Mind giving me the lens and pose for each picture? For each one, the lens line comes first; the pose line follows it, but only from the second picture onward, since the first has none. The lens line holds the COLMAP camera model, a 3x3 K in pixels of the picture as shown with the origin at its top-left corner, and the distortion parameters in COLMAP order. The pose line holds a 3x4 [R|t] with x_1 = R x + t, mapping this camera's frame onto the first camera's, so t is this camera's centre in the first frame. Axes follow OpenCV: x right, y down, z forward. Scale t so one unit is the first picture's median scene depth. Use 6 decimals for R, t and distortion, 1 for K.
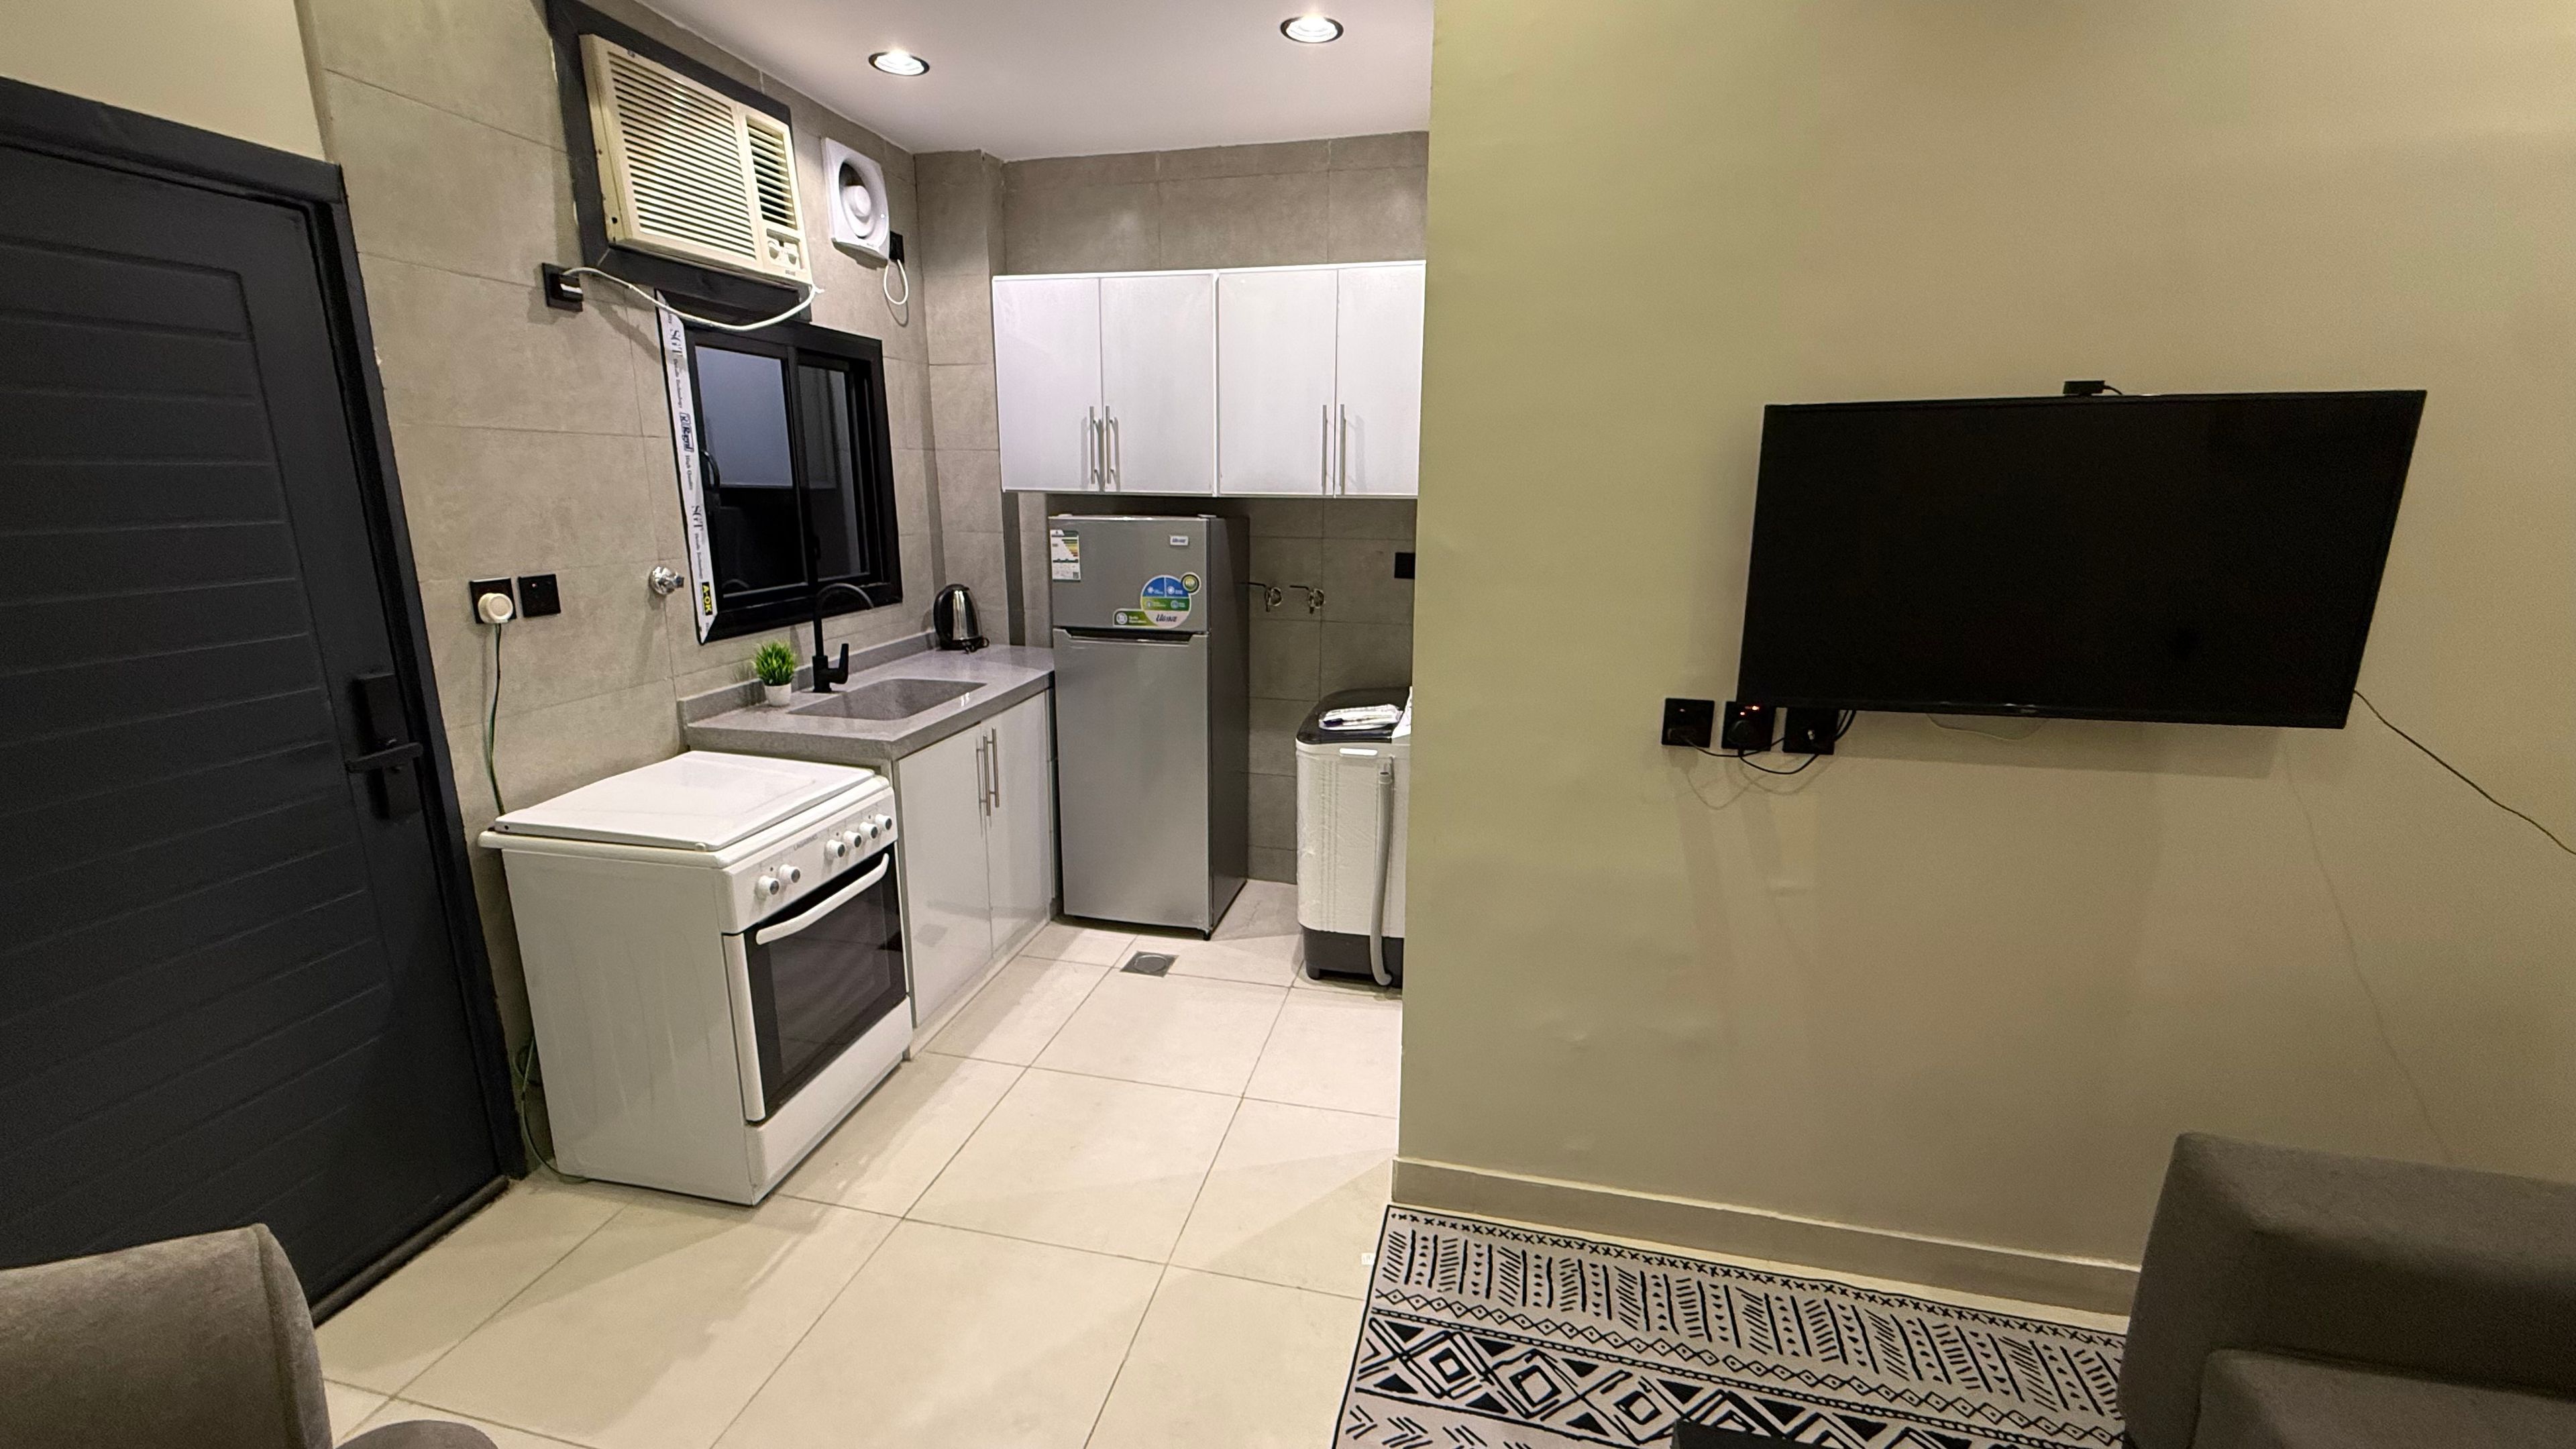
lens RADIAL K [[1022.4, 0, 1277.5], [0, 1022.4, 723.9], [0, 0, 1]] dist [-0.002269, 0.001039]
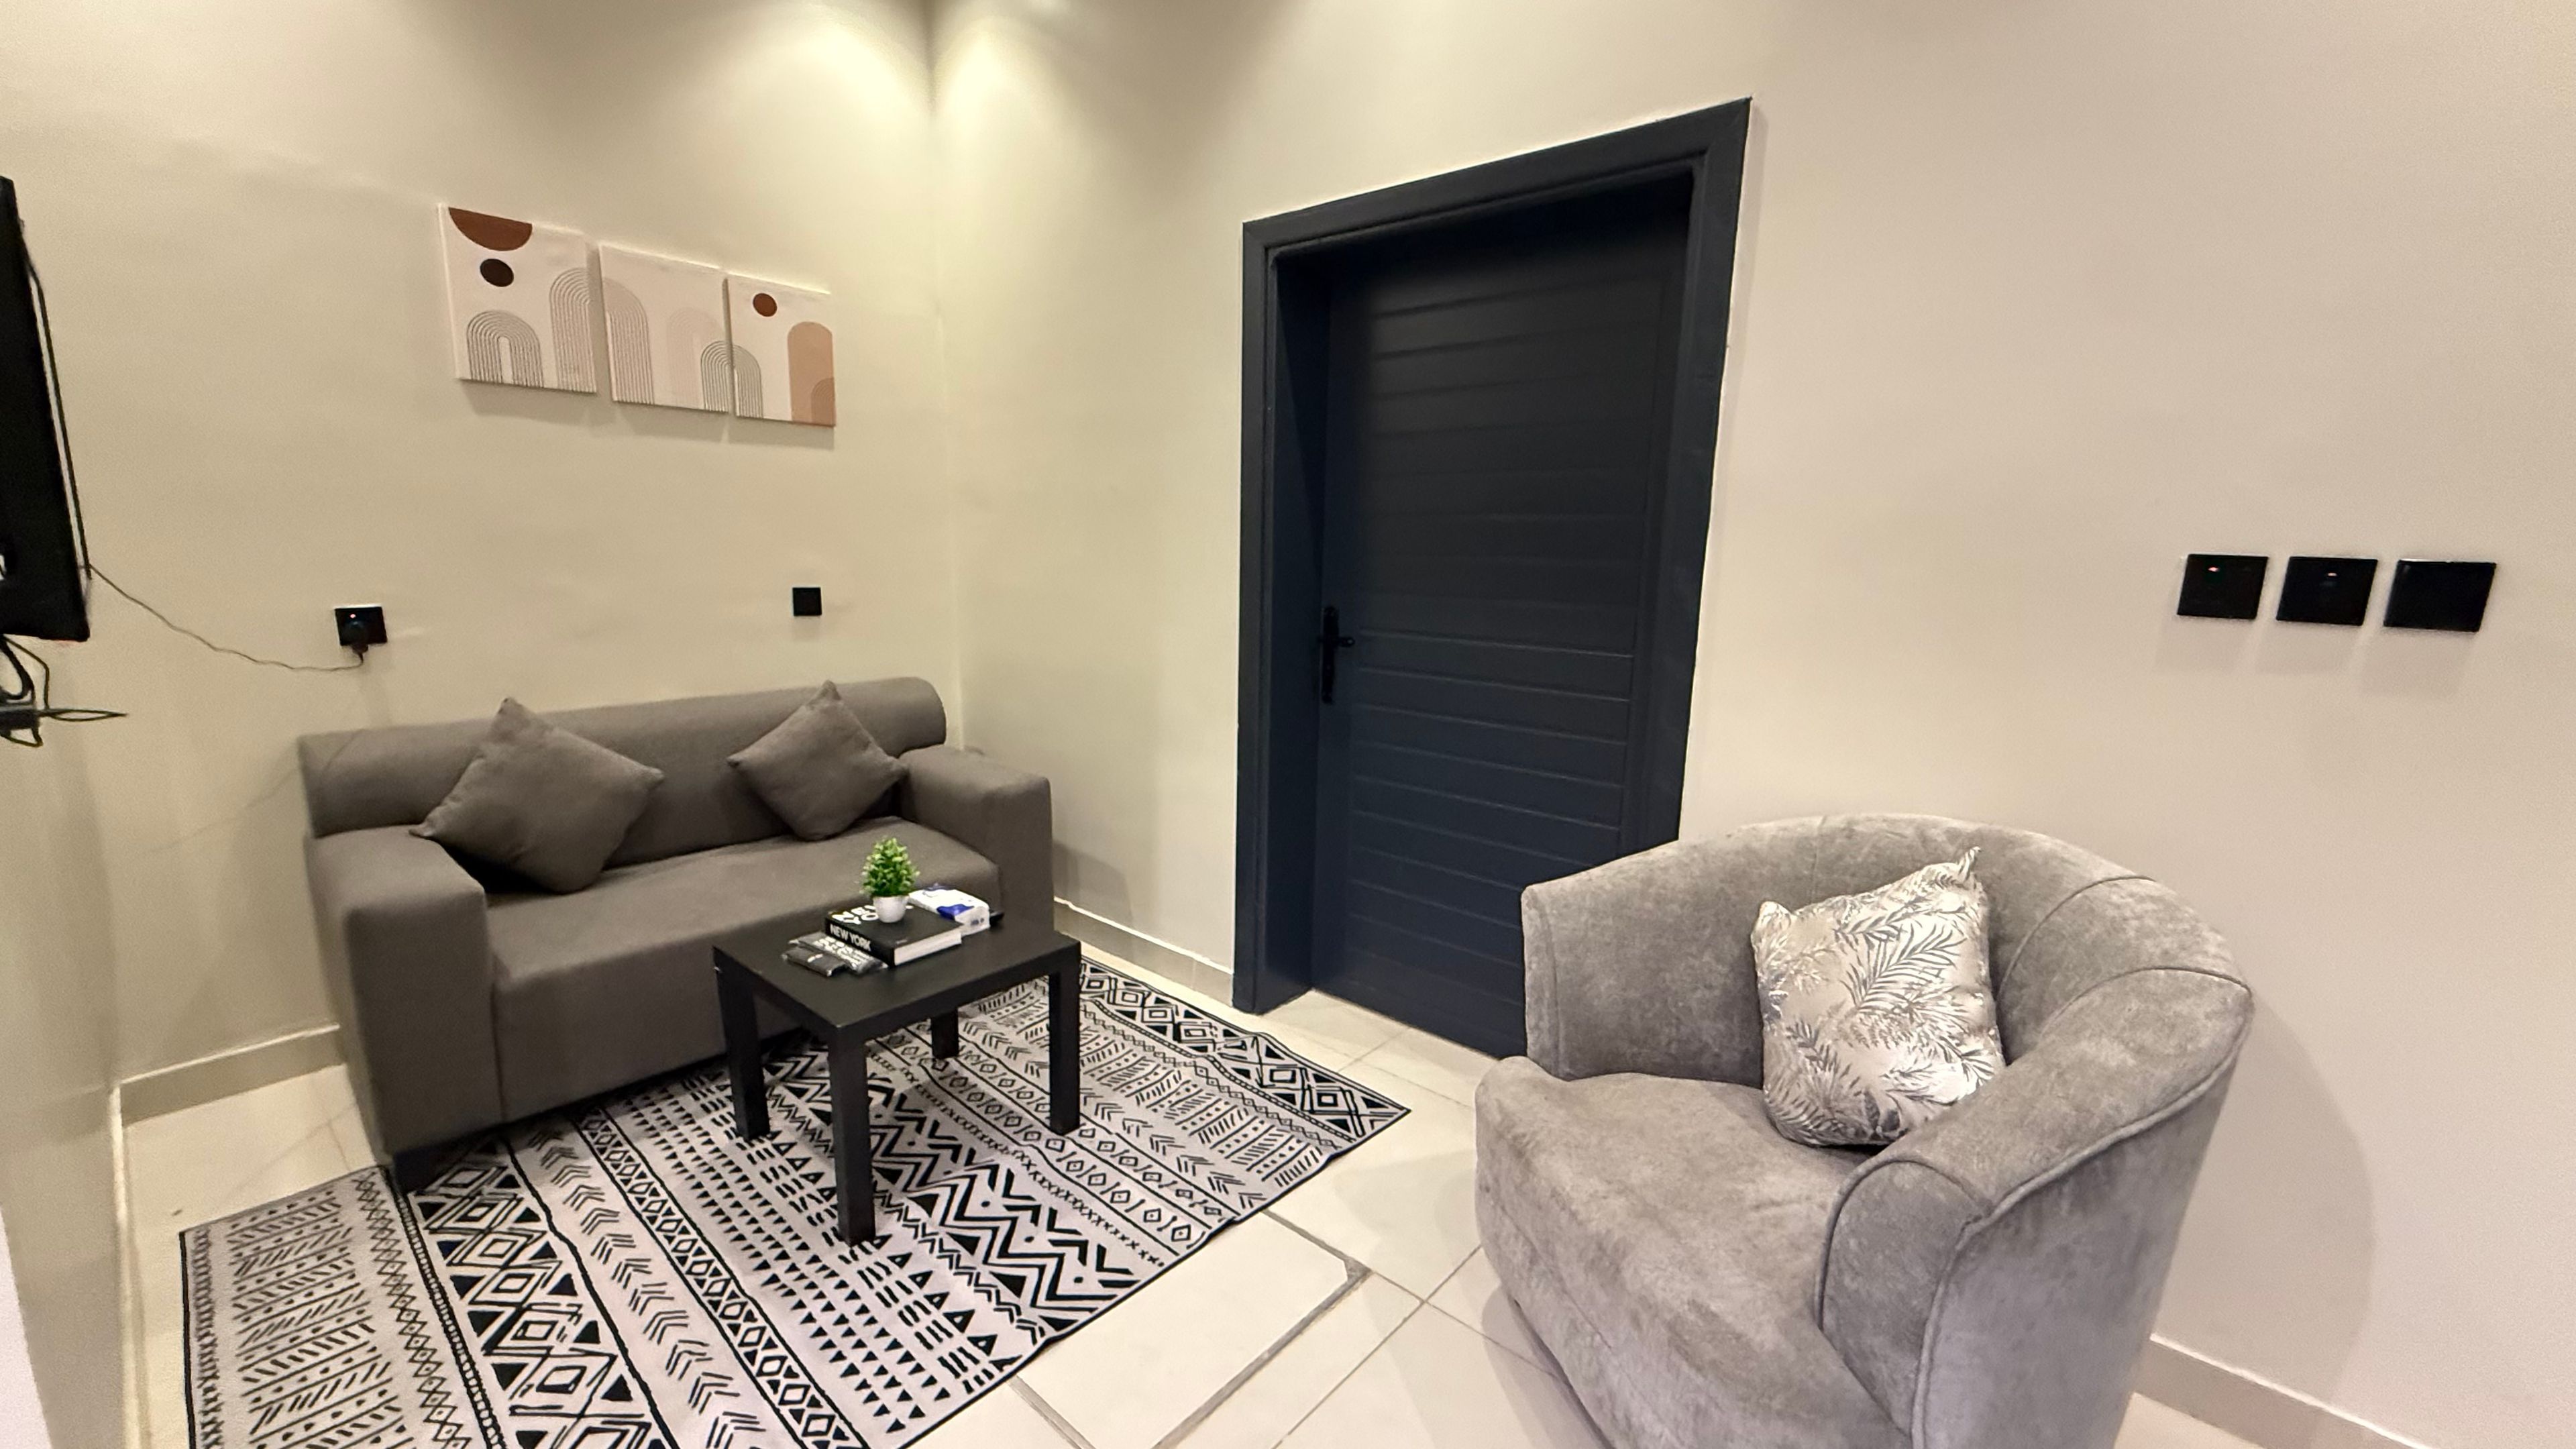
lens RADIAL K [[1022.4, 0, 1279.0], [0, 1022.4, 724.3], [0, 0, 1]] dist [-0.002269, 0.001039]
pose [[-0.880109, -0.111846, 0.461409, -0.505950], [0.083151, 0.920521, 0.381741, -0.145445], [-0.467434, 0.374341, -0.800859, 1.089553]]
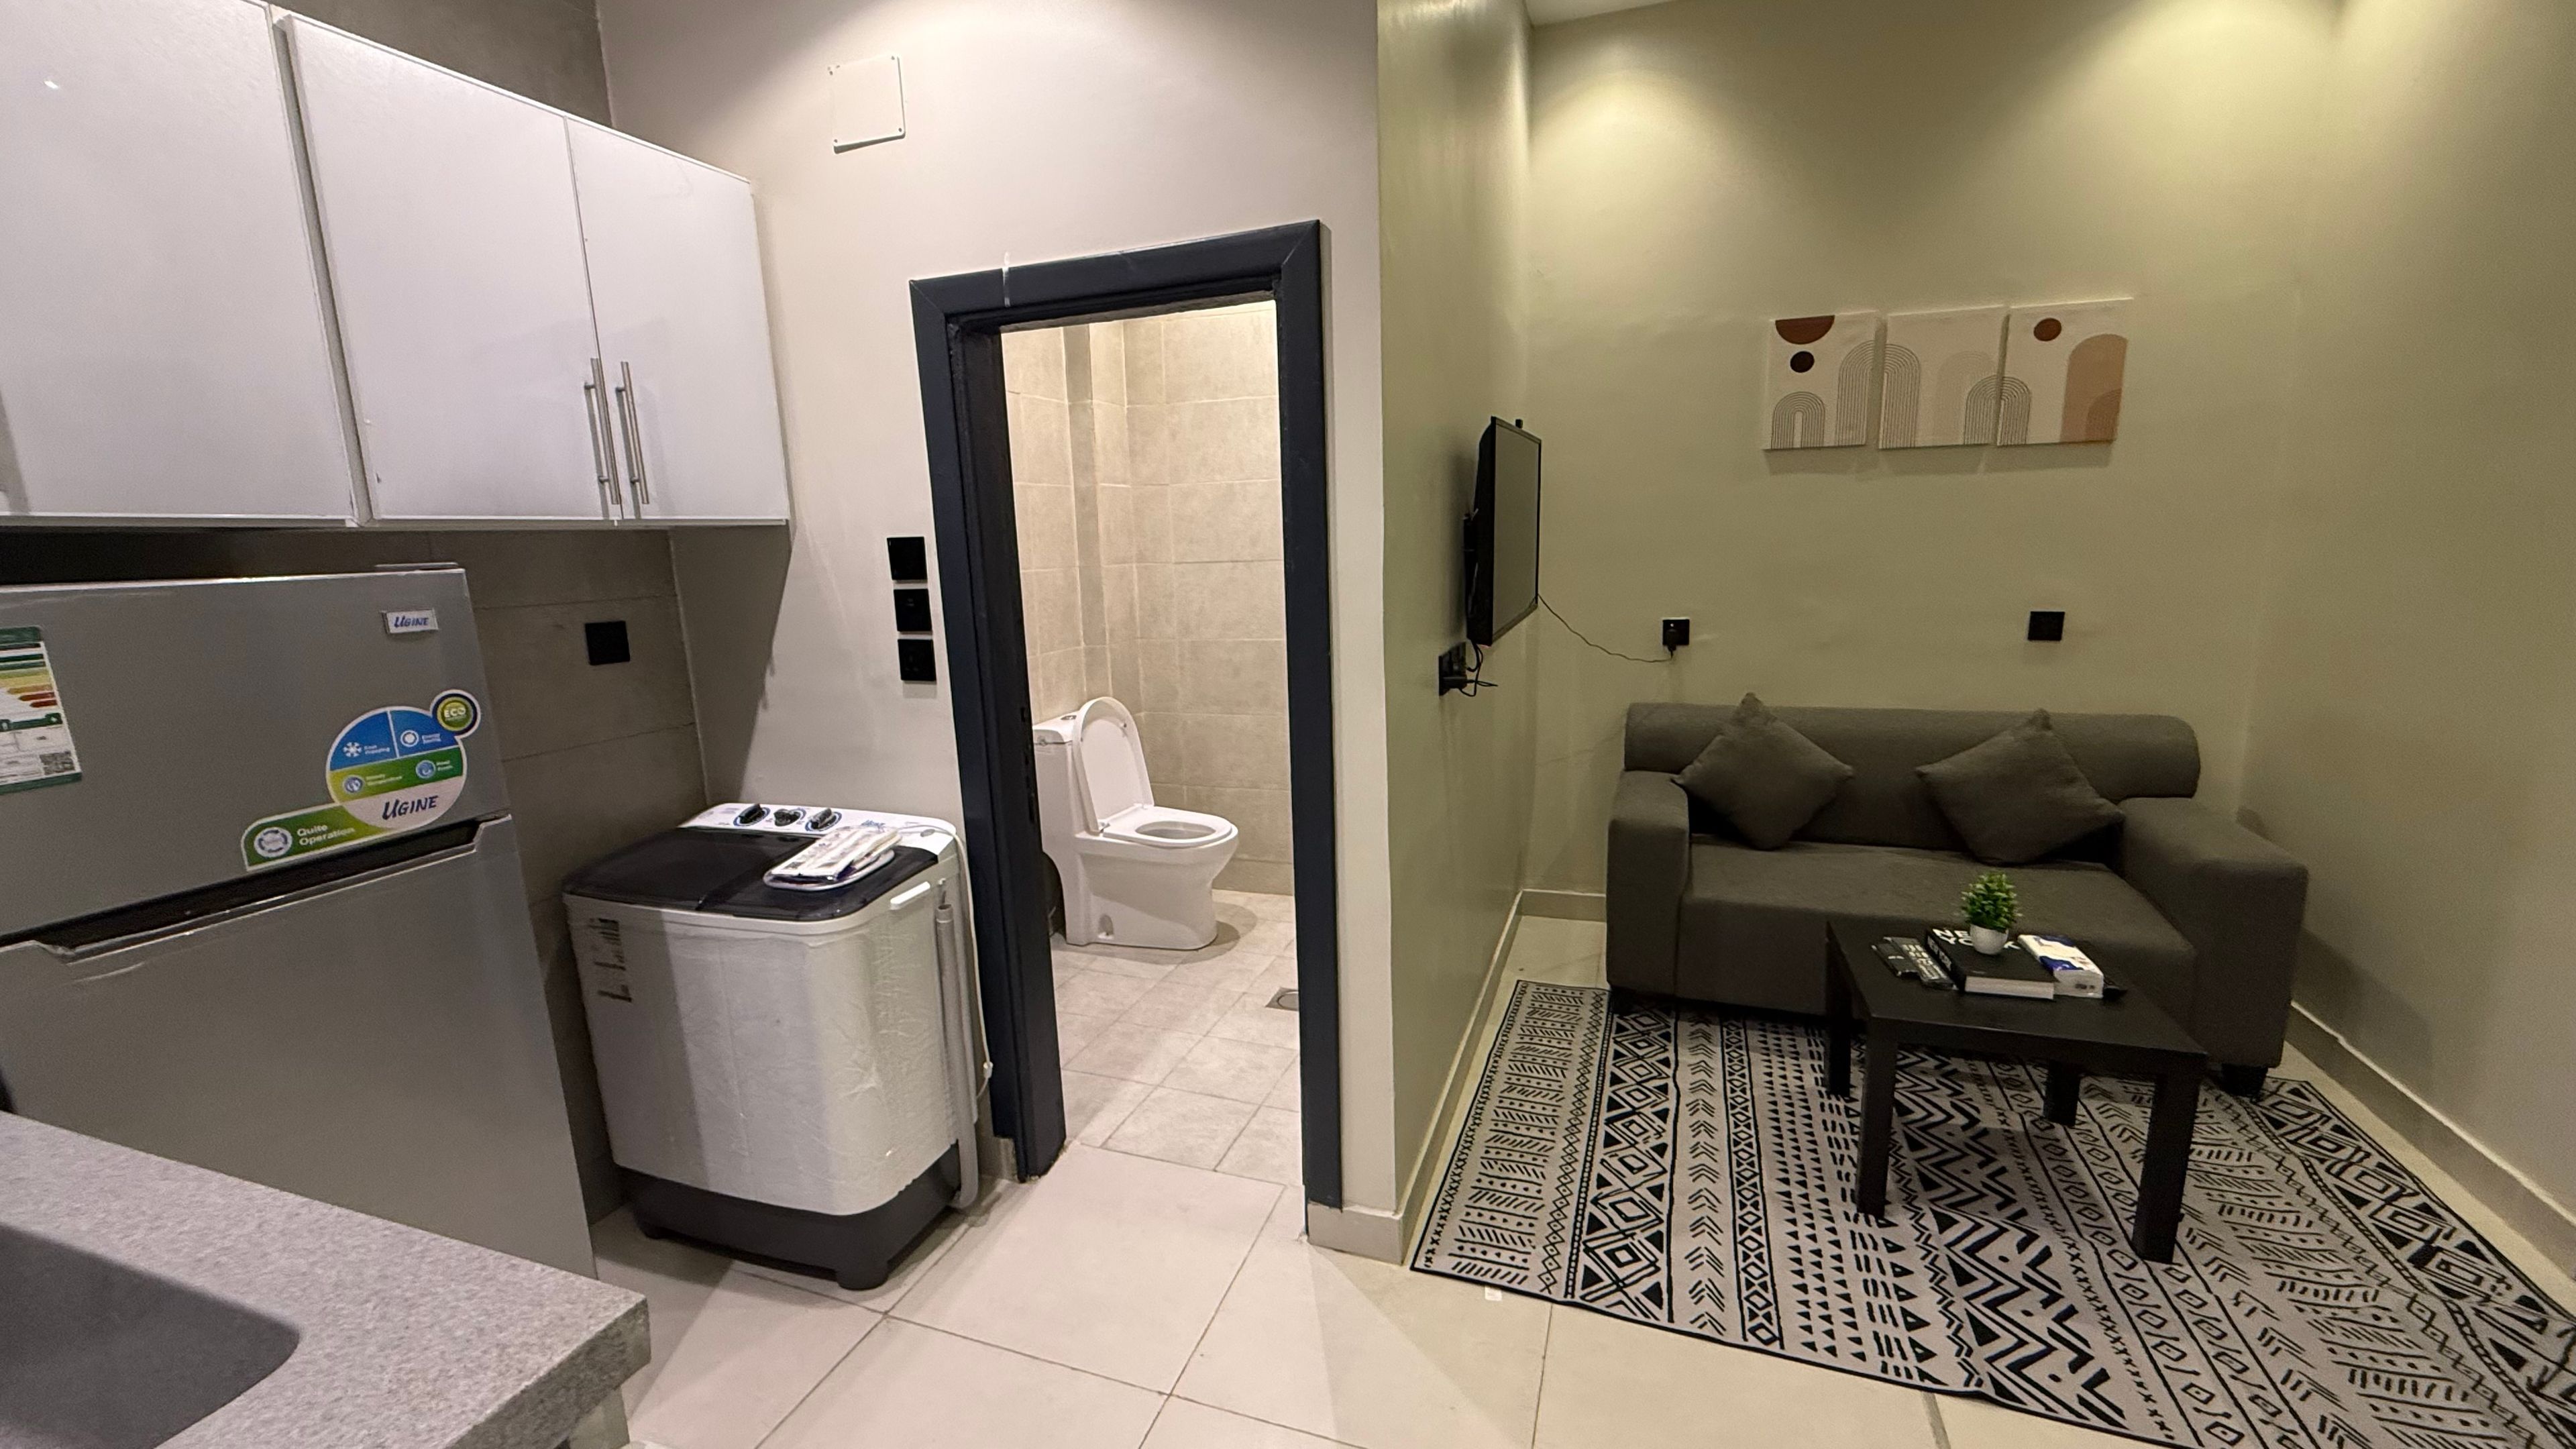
lens RADIAL K [[1022.4, 0, 1283.6], [0, 1022.4, 725.7], [0, 0, 1]] dist [-0.002269, 0.001039]
pose [[0.120770, -0.192766, 0.973784, -0.795654], [0.263044, 0.952112, 0.155852, -0.178551], [-0.957195, 0.237326, 0.165693, 0.971466]]
